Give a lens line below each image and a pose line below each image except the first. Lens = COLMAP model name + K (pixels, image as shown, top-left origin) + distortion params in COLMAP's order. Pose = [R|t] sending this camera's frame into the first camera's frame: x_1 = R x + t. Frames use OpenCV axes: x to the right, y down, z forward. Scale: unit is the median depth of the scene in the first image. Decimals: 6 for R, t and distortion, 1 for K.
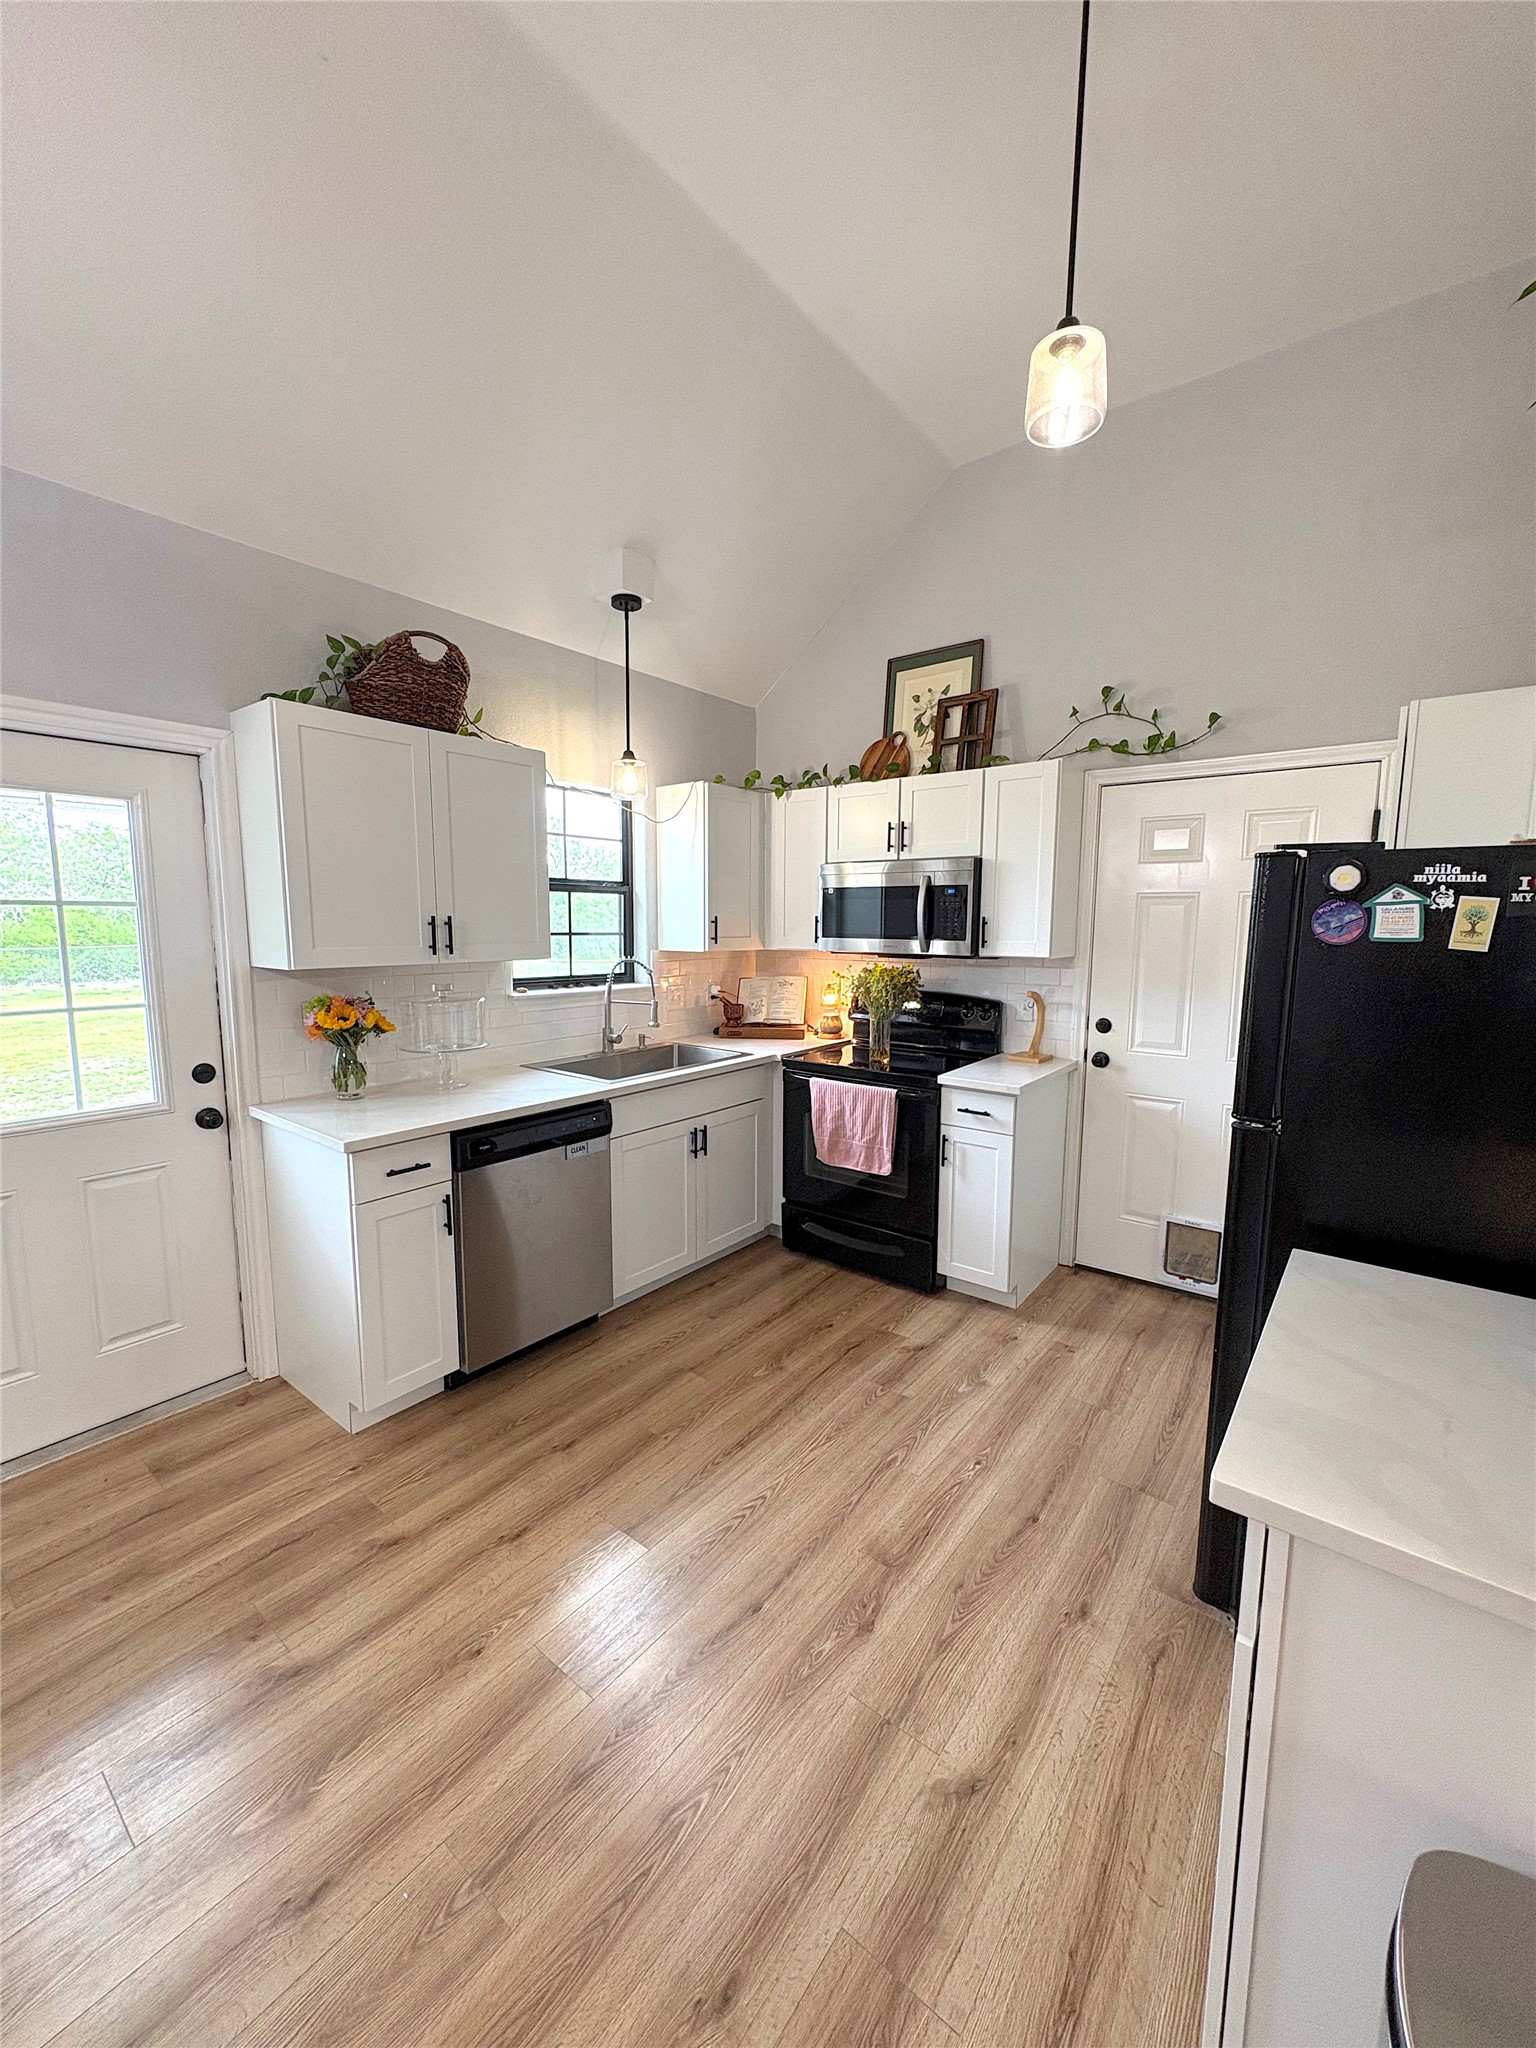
lens RADIAL K [[811.2, 0, 767.1], [0, 811.2, 1023.1], [0, 0, 1]] dist [-0.000391, 0.000066]
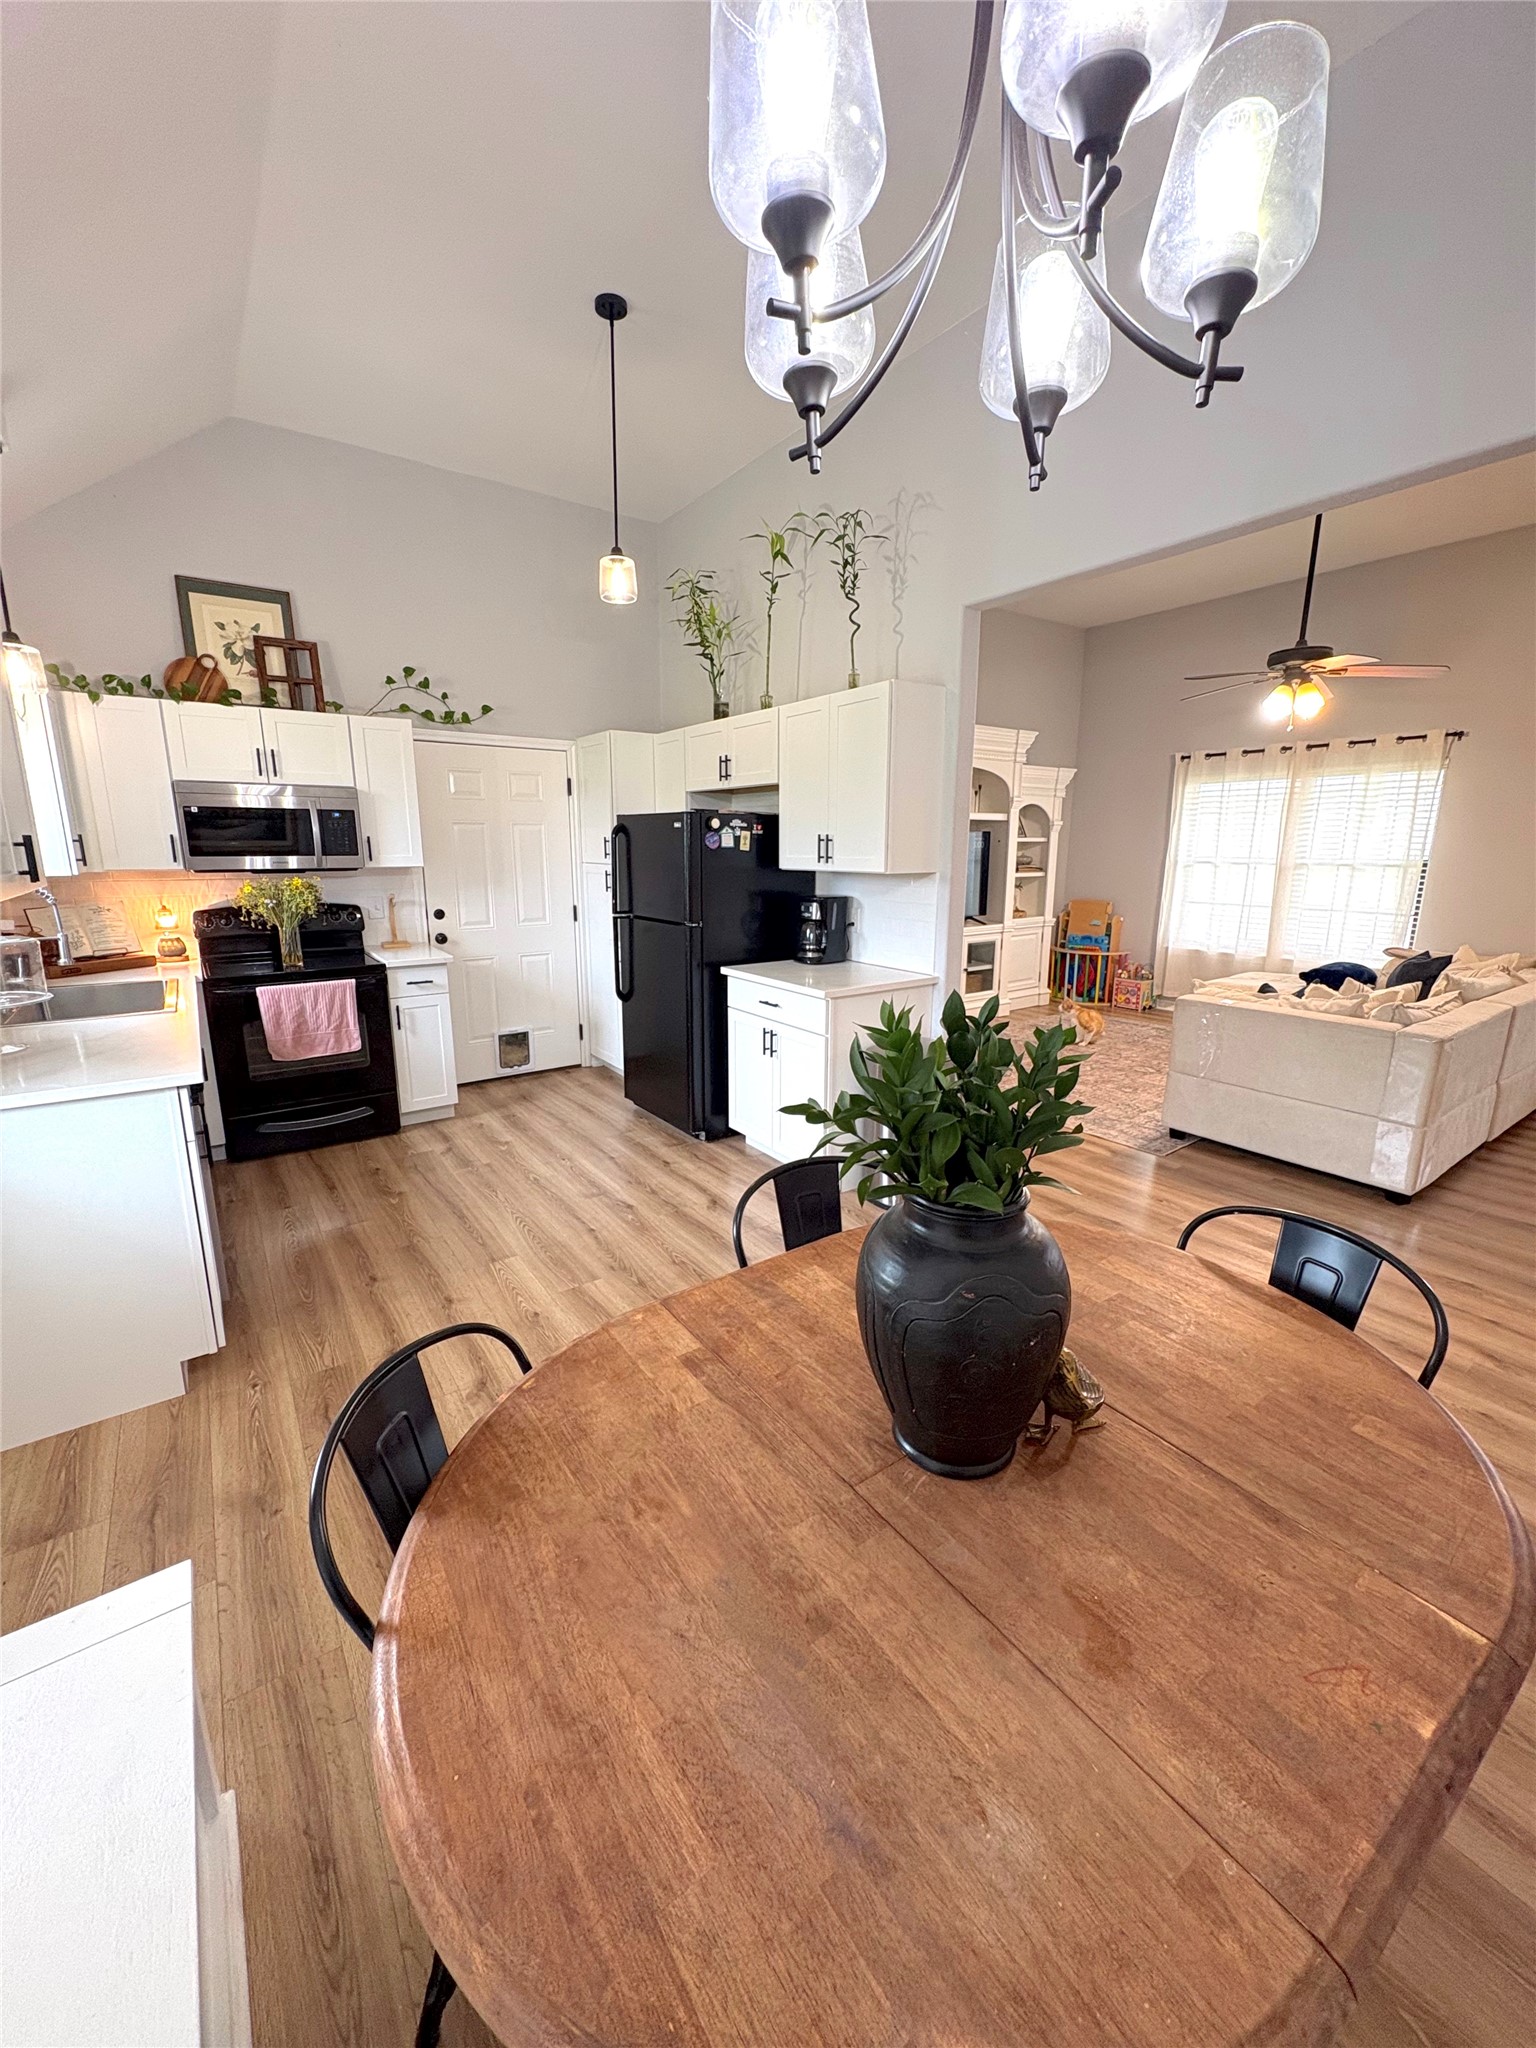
lens RADIAL K [[811.2, 0, 767.3], [0, 811.2, 1023.8], [0, 0, 1]] dist [-0.000391, 0.000066]
pose [[0.285646, -0.214187, 0.934093, -0.875311], [0.119527, 0.975056, 0.187028, -0.007375], [-0.950852, 0.058225, 0.304122, 0.034833]]
